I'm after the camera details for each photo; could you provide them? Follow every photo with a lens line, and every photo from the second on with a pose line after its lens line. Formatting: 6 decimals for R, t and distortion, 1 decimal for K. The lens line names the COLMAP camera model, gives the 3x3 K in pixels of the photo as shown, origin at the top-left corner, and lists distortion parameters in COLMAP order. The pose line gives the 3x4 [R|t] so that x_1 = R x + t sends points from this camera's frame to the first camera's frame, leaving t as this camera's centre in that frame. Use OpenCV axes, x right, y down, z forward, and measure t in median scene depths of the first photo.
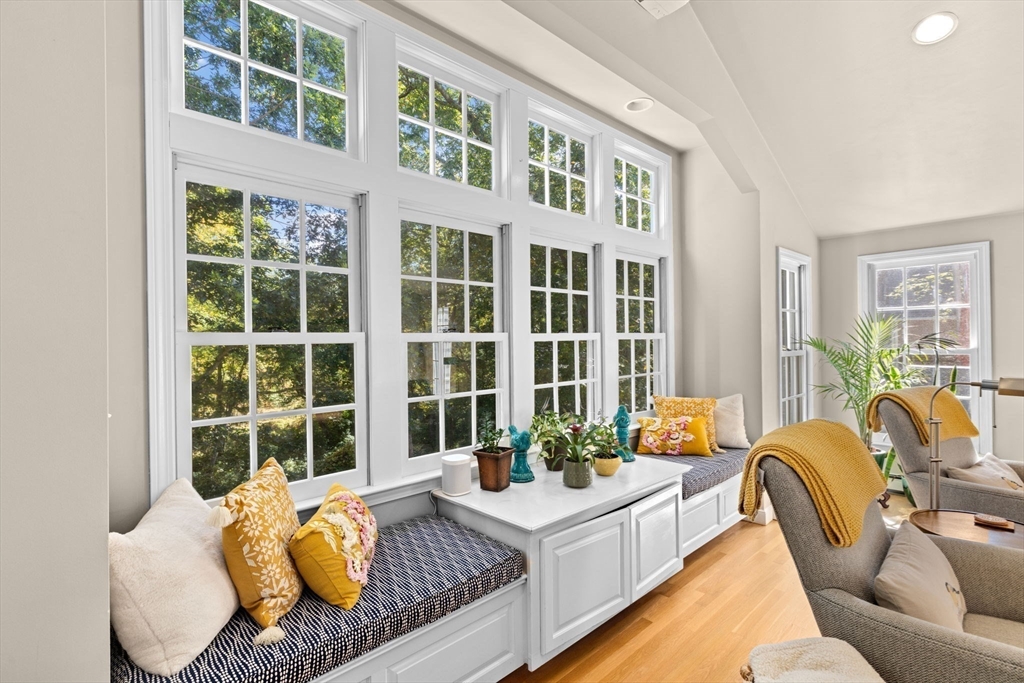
lens RADIAL K [[483.1, 0, 512.9], [0, 483.1, 335.5], [0, 0, 1]] dist [-0.001298, -0.000020]
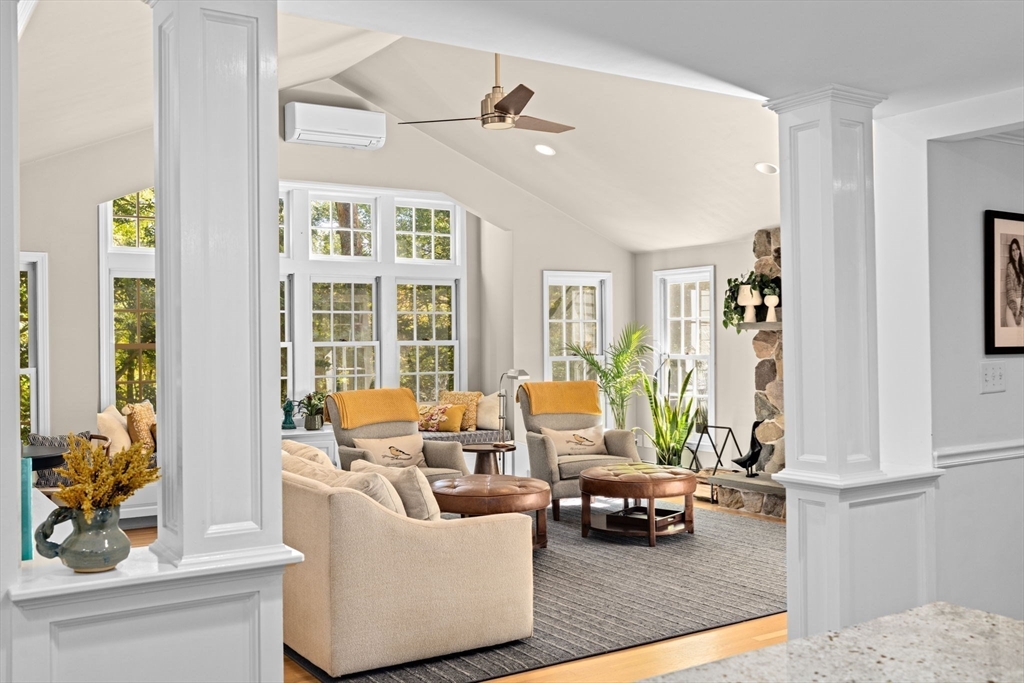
lens RADIAL K [[988.4, 0, 511.8], [0, 988.4, 343.0], [0, 0, 1]] dist [0.012971, 0.000000]
pose [[0.983473, -0.000016, -0.181055, 1.030471], [0.001140, 0.999981, 0.006103, -0.017472], [0.181051, -0.006209, 0.983454, -1.658332]]
